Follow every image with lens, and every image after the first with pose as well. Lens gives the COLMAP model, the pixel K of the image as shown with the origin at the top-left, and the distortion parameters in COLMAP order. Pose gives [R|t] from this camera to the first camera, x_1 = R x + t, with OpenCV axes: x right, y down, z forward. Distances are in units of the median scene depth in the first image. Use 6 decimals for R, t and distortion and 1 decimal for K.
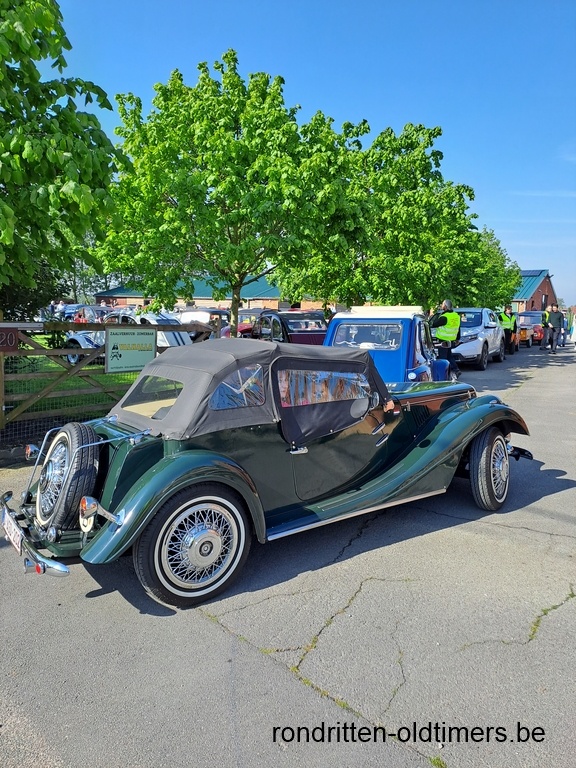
lens RADIAL K [[563.6, 0, 288.0], [0, 563.6, 384.0], [0, 0, 1]] dist [0.149238, -0.224955]
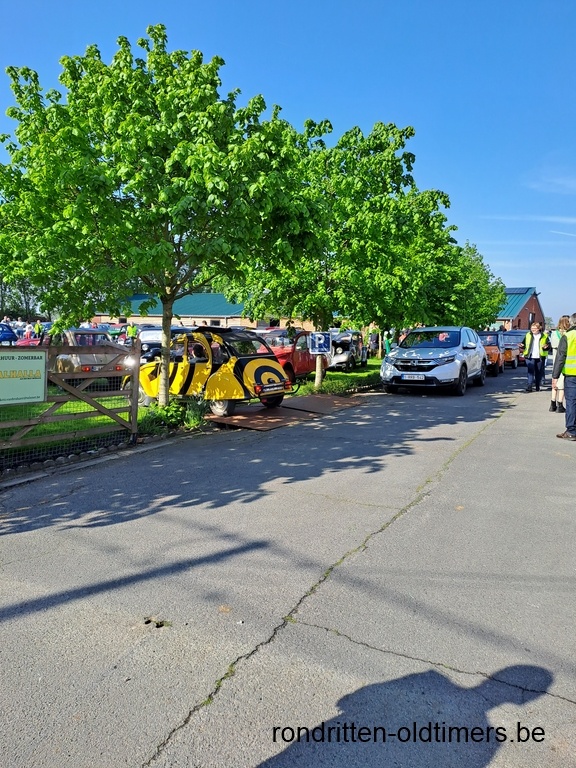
lens RADIAL K [[534.8, 0, 287.3], [0, 534.8, 393.1], [0, 0, 1]] dist [0.051244, 0.001558]
pose [[0.999947, 0.002273, -0.010049, 0.082100], [-0.002360, 0.999960, -0.008616, -0.022095], [0.010029, 0.008639, 0.999912, 0.162512]]
